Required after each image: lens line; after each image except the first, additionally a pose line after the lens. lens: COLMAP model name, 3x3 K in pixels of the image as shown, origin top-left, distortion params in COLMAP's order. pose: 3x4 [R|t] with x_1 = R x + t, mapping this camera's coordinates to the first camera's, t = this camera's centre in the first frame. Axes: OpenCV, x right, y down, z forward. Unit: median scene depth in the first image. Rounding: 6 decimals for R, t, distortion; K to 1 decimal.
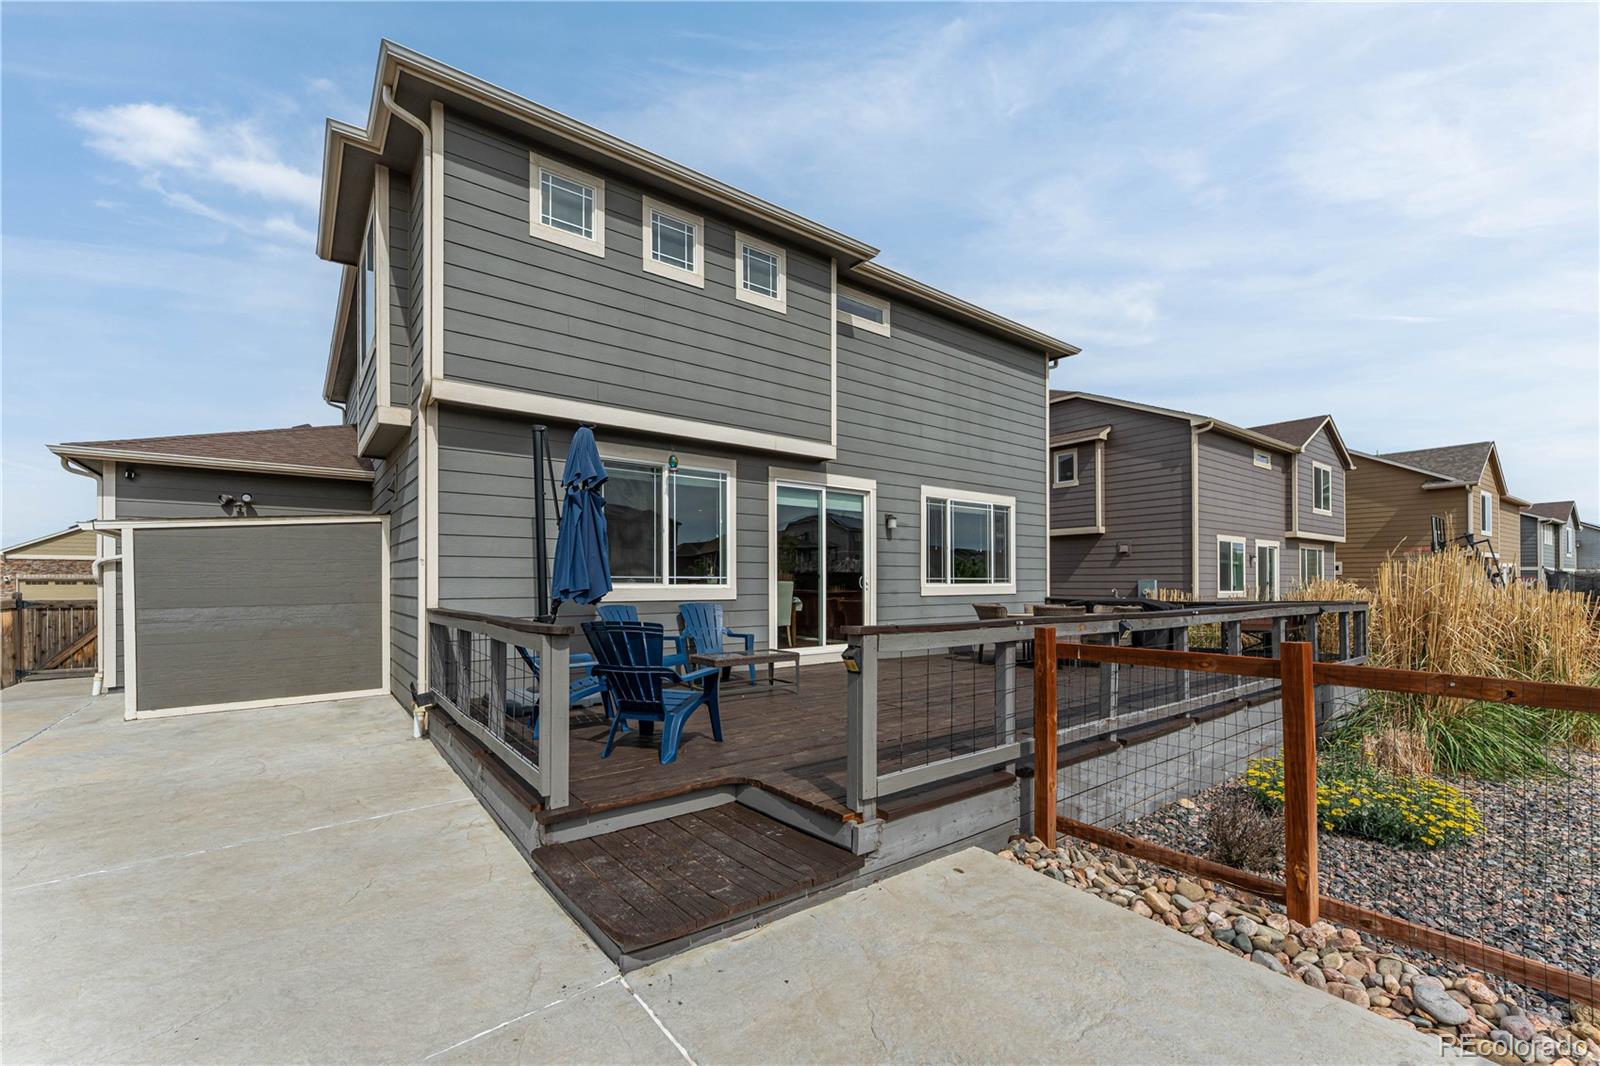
lens RADIAL K [[656.9, 0, 810.7], [0, 656.9, 578.1], [0, 0, 1]] dist [-0.010148, -0.000069]
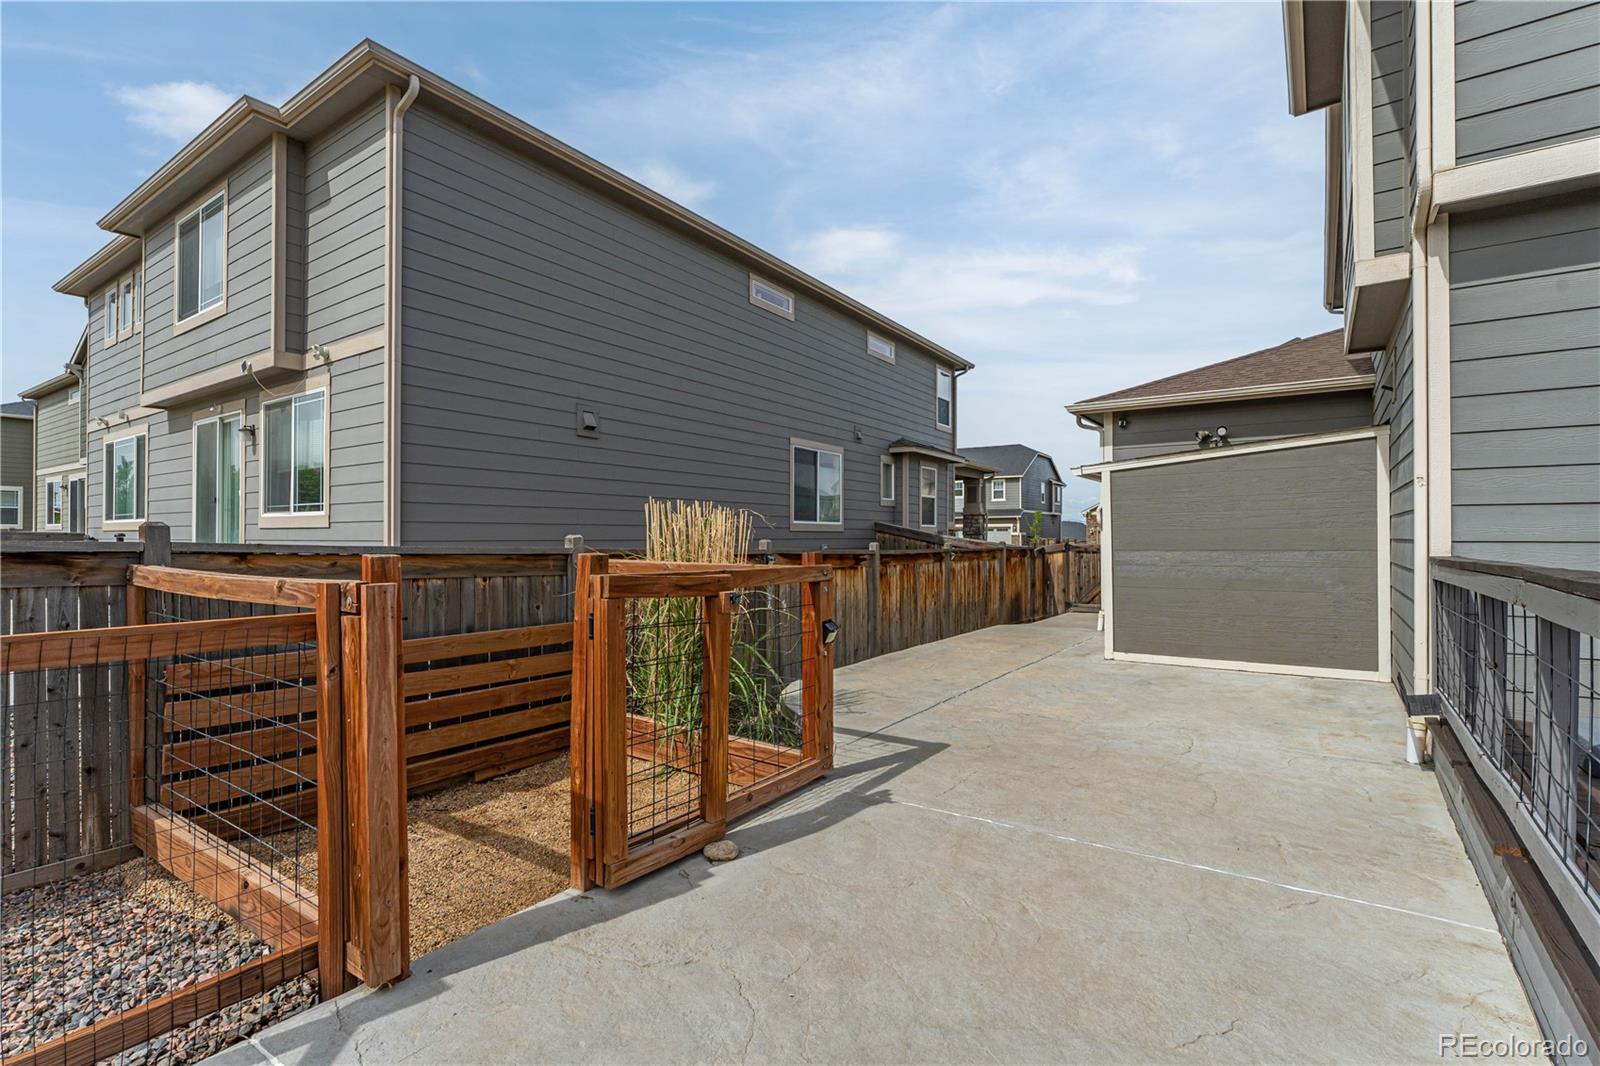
lens RADIAL K [[724.3, 0, 800.0], [0, 724.3, 533.0], [0, 0, 1]] dist [-0.000963, 0.000454]
pose [[0.268104, -0.002687, -0.963386, -0.069178], [0.003926, 0.999991, -0.001697, 0.017104], [0.963382, -0.003327, 0.268112, 0.189276]]
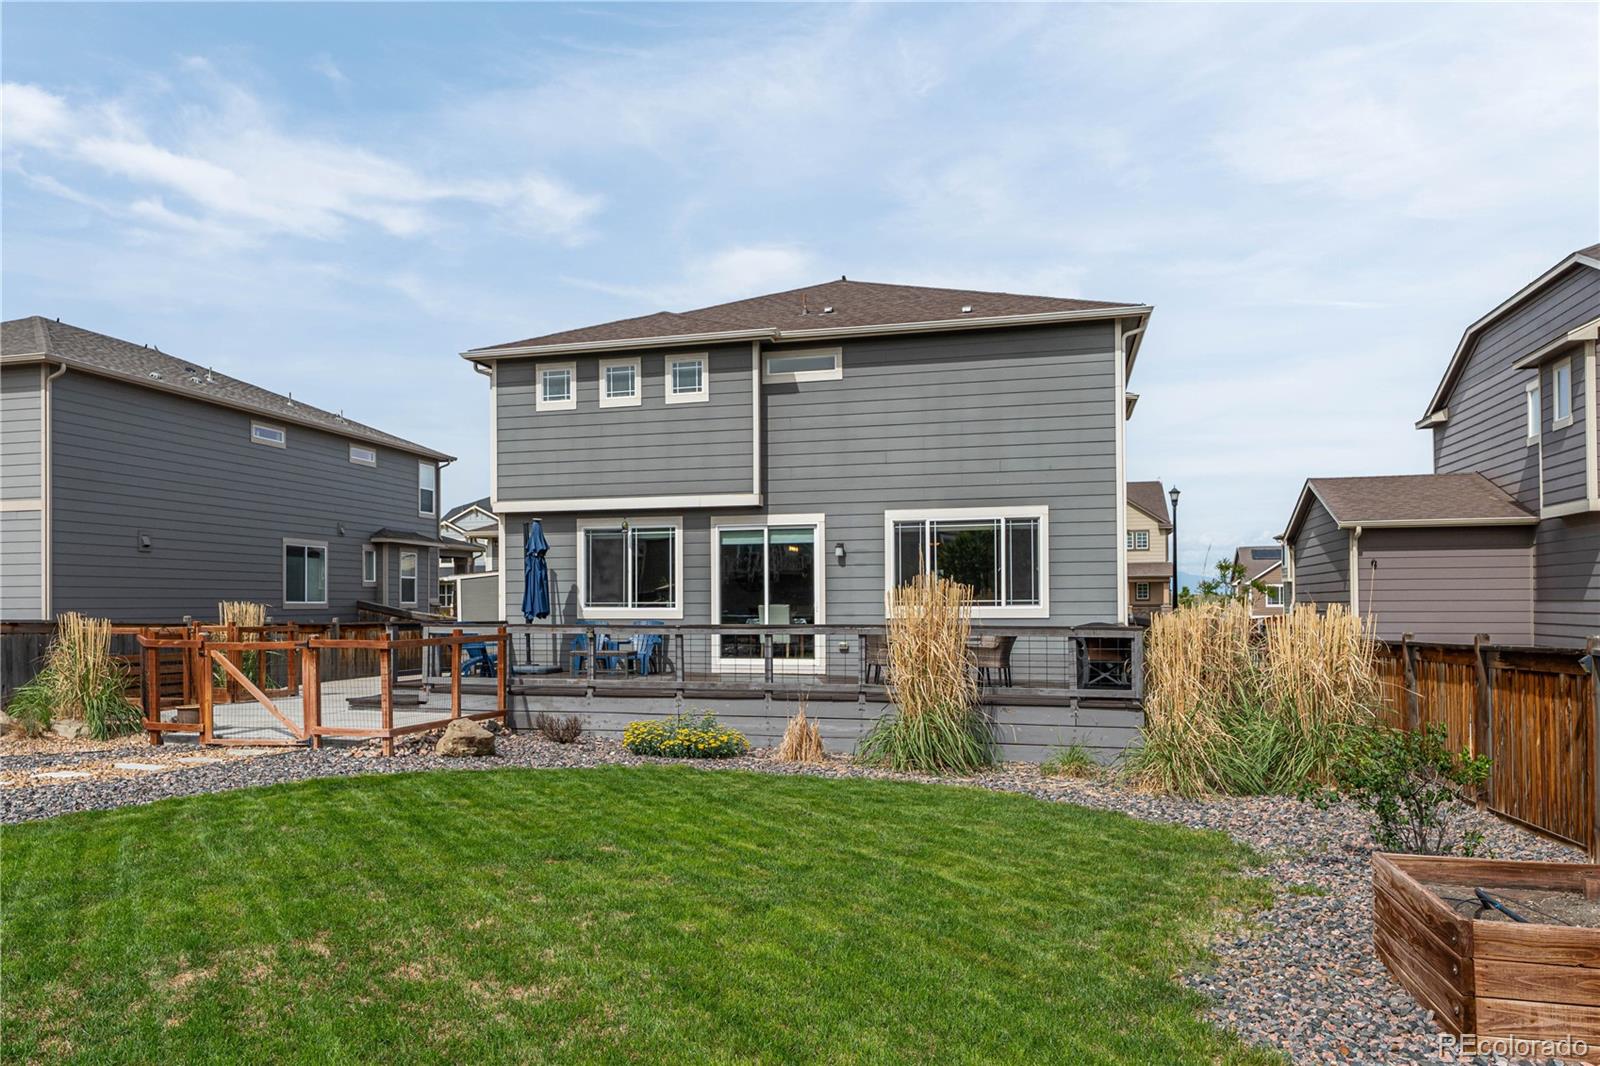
lens RADIAL K [[1310.7, 0, 796.7], [0, 1310.7, 598.9], [0, 0, 1]] dist [-0.050132, -0.000827]
pose [[0.594309, -0.005550, -0.804218, 2.255534], [0.010419, 0.999945, 0.000799, -0.008348], [0.804169, -0.008853, 0.594334, -0.433513]]
